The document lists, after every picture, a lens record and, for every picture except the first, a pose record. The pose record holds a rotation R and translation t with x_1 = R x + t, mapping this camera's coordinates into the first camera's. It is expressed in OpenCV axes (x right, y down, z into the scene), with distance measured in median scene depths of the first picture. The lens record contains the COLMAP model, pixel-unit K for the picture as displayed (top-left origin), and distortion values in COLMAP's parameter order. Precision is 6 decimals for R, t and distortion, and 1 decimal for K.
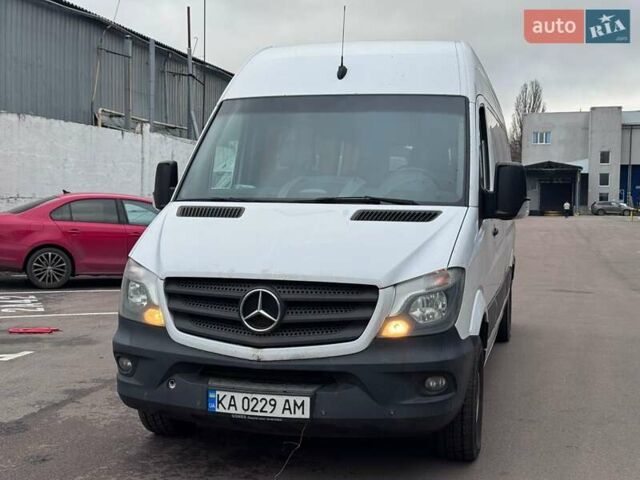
lens RADIAL K [[889.4, 0, 320.0], [0, 889.4, 240.0], [0, 0, 1]] dist [0.114302, -0.011619]
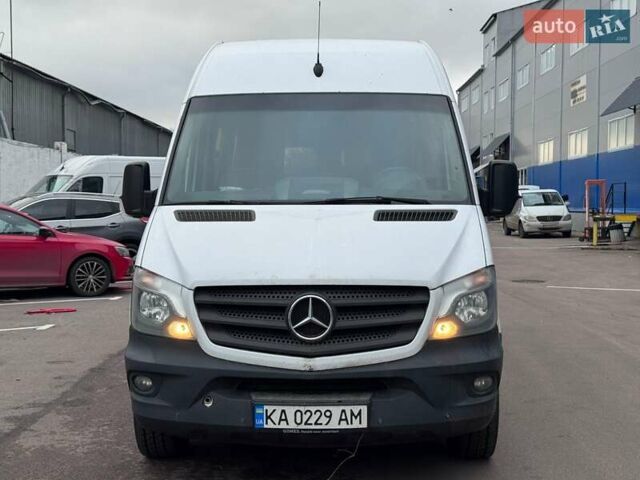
lens RADIAL K [[889.4, 0, 320.0], [0, 889.4, 240.0], [0, 0, 1]] dist [0.114302, -0.011619]
pose [[0.974604, -0.027659, 0.222222, -0.262381], [0.028319, 0.999599, 0.000217, -0.003610], [-0.222139, 0.006081, 0.974996, 0.071168]]
